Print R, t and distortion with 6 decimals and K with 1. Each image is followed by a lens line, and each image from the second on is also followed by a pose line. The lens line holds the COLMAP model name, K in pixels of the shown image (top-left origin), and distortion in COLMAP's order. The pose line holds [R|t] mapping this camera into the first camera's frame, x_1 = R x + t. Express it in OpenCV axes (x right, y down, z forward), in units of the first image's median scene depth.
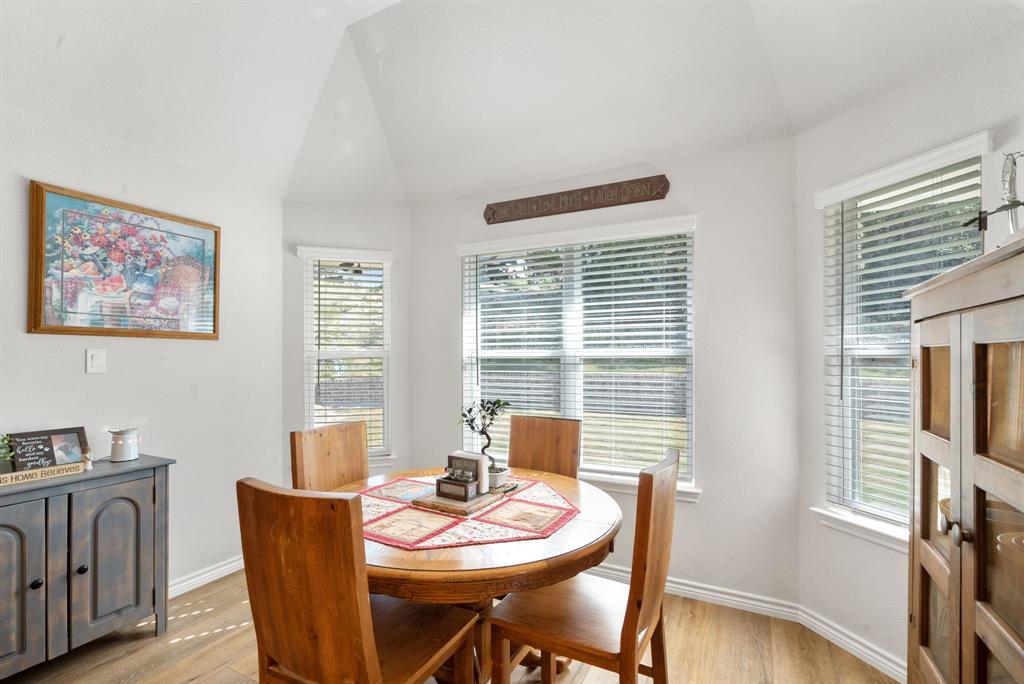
lens RADIAL K [[472.5, 0, 510.4], [0, 472.5, 358.9], [0, 0, 1]] dist [-0.013968, -0.000230]
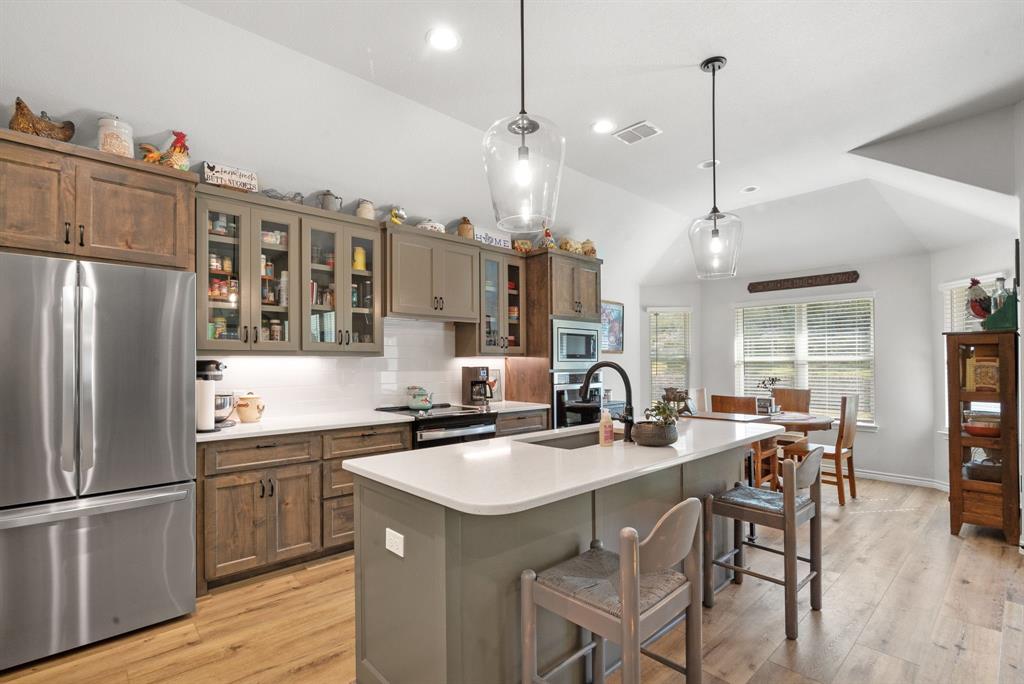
lens RADIAL K [[472.5, 0, 494.3], [0, 472.5, 357.2], [0, 0, 1]] dist [-0.013968, -0.000230]
pose [[0.930504, -0.003081, -0.366270, -0.364044], [-0.001299, 0.999931, -0.011712, 0.005691], [0.366280, 0.011374, 0.930435, -1.357849]]
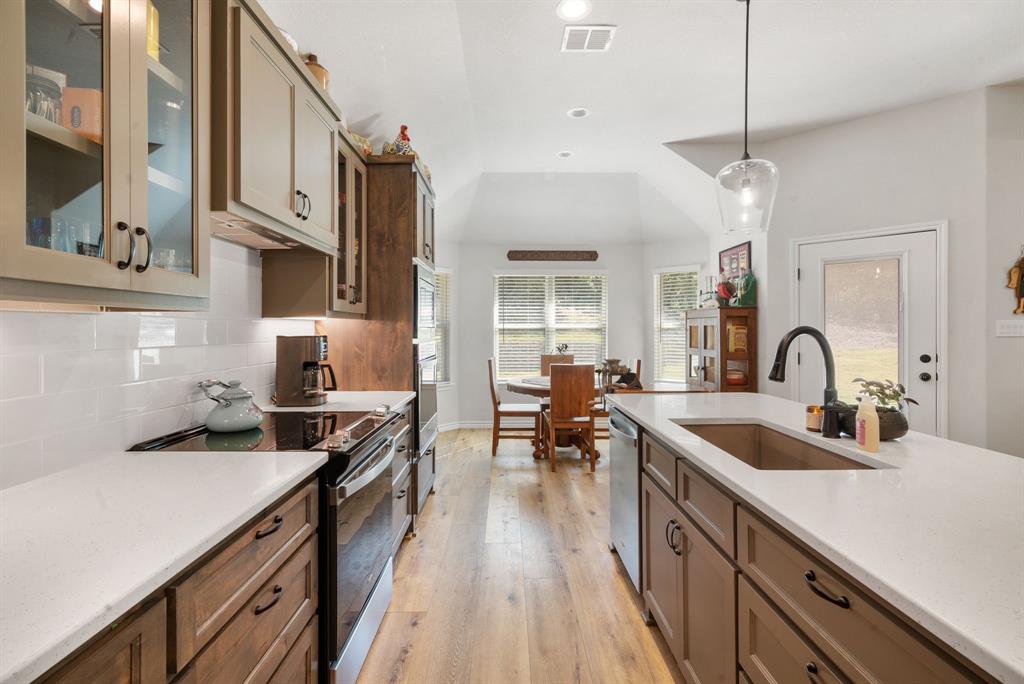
lens RADIAL K [[472.5, 0, 514.4], [0, 472.5, 327.4], [0, 0, 1]] dist [-0.013968, -0.000230]
pose [[0.889135, 0.005903, 0.457606, -1.056044], [-0.003355, 0.999974, -0.006380, 0.007840], [-0.457632, 0.004138, 0.889132, -0.864669]]
